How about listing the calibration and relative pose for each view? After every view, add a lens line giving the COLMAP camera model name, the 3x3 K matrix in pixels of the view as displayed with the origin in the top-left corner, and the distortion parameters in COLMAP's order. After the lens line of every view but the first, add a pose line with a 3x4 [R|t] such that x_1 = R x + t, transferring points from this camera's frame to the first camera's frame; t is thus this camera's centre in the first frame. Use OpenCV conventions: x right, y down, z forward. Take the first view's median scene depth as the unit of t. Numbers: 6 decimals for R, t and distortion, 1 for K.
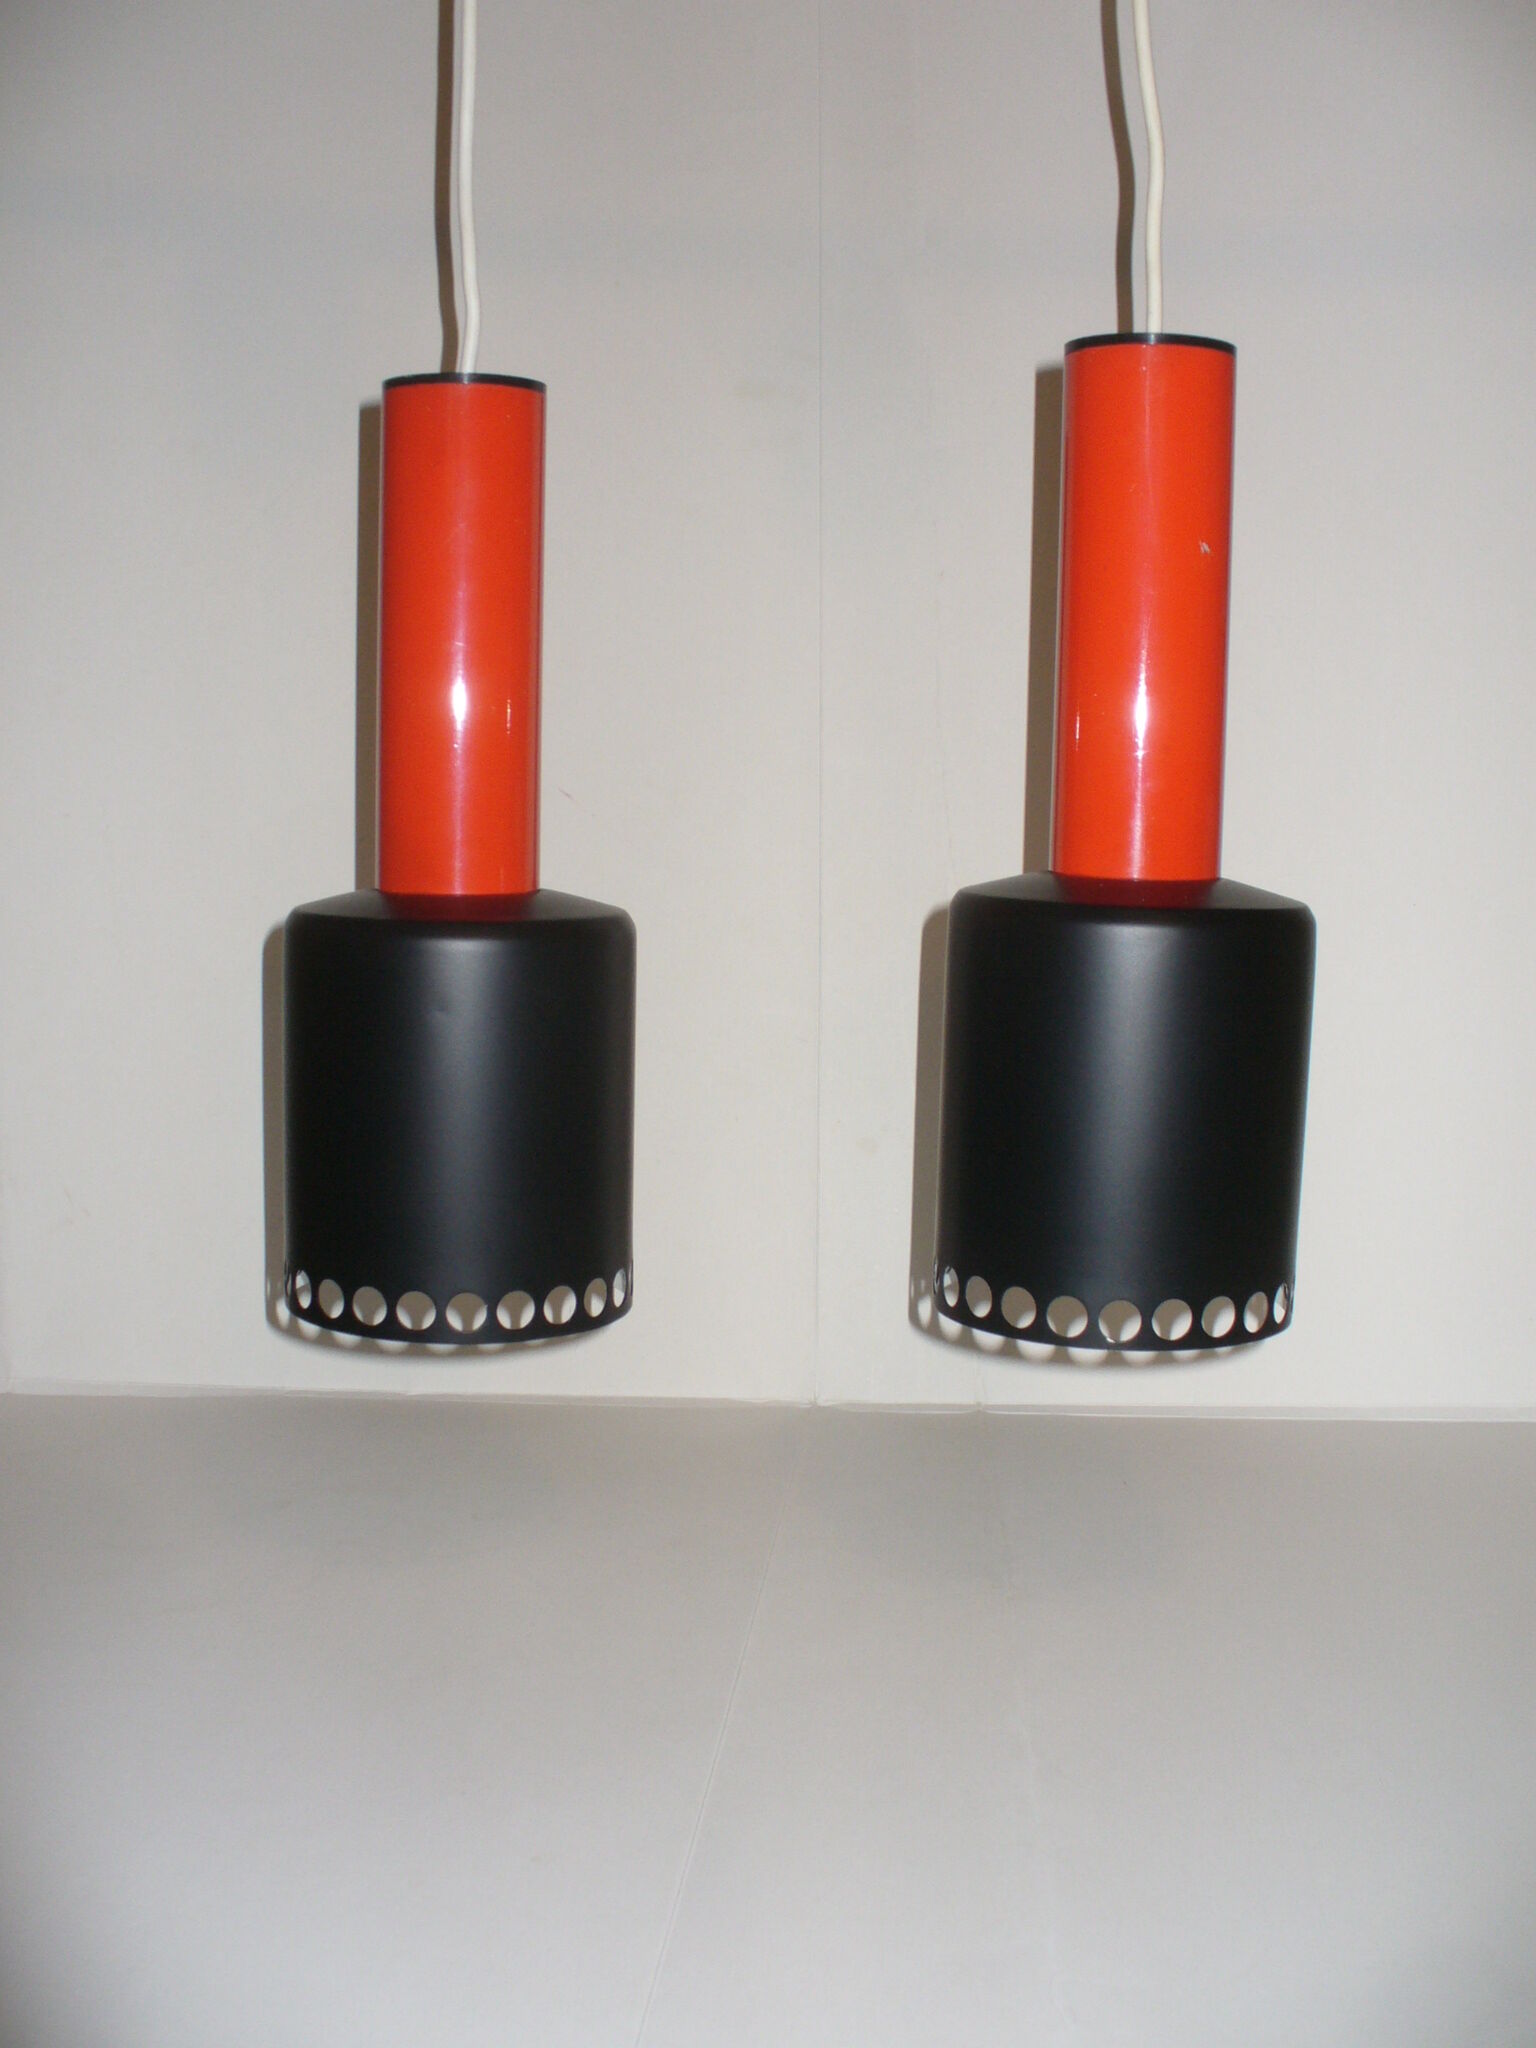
lens RADIAL K [[2088.6, 0, 768.0], [0, 2088.6, 1024.0], [0, 0, 1]] dist [-0.134569, -0.196924]
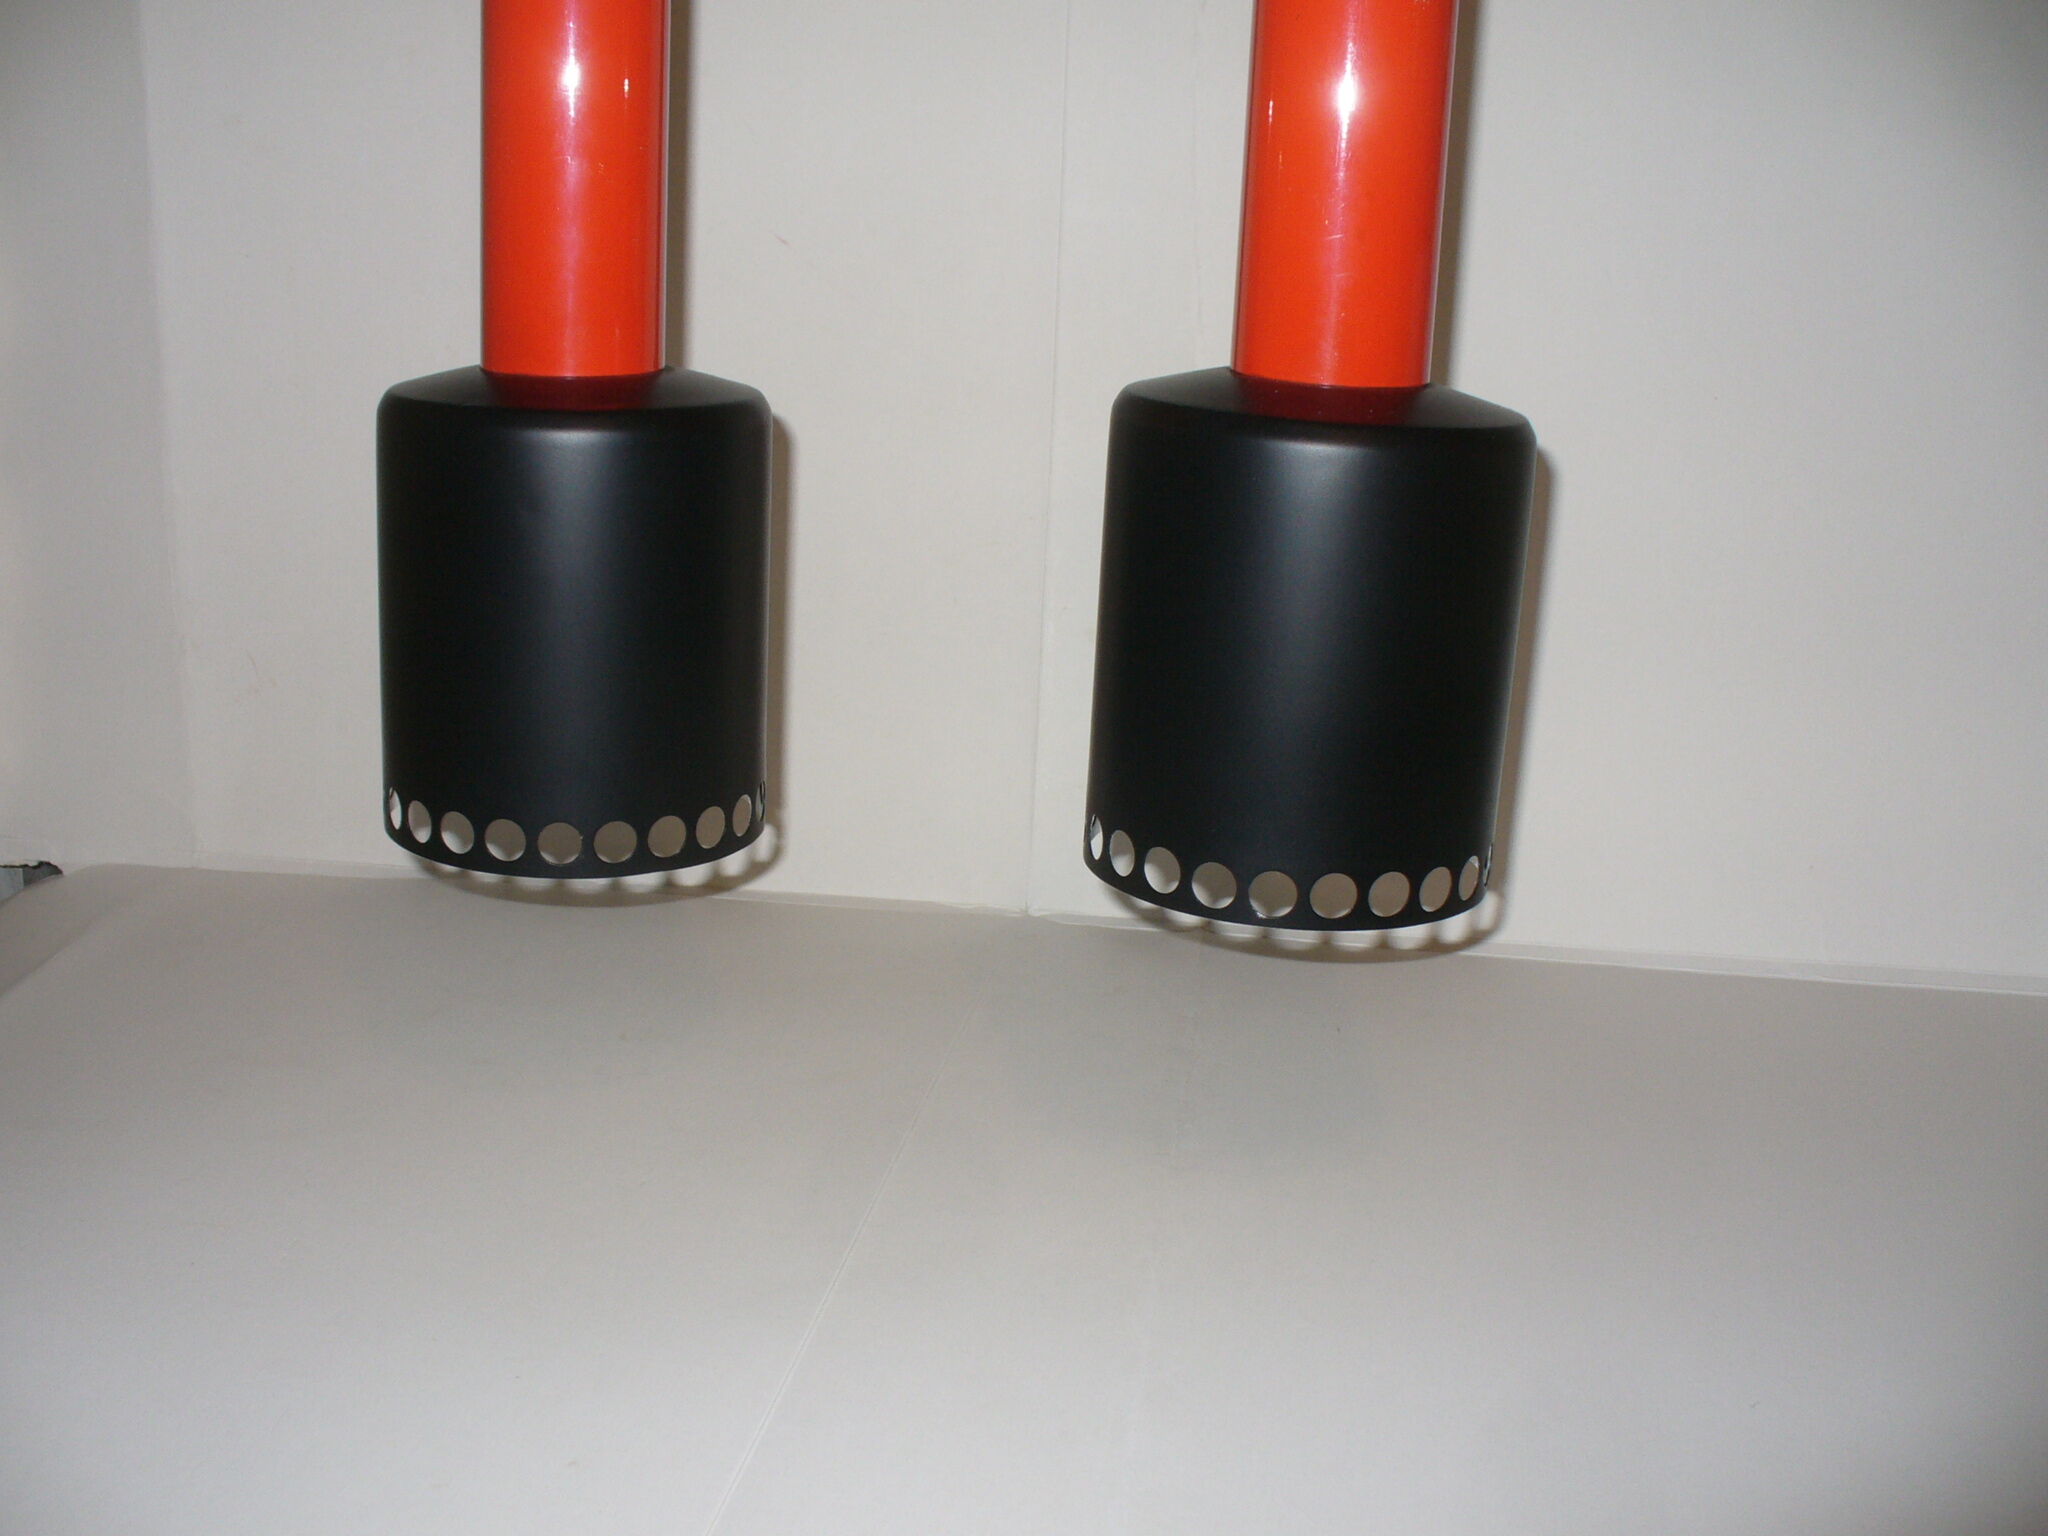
lens RADIAL K [[2088.6, 0, 1024.0], [0, 2088.6, 768.0], [0, 0, 1]] dist [-0.134569, -0.196924]
pose [[0.997259, 0.041912, -0.060974, 0.104412], [-0.031733, 0.986729, 0.159245, -0.042659], [0.066839, -0.156874, 0.985354, 0.116440]]
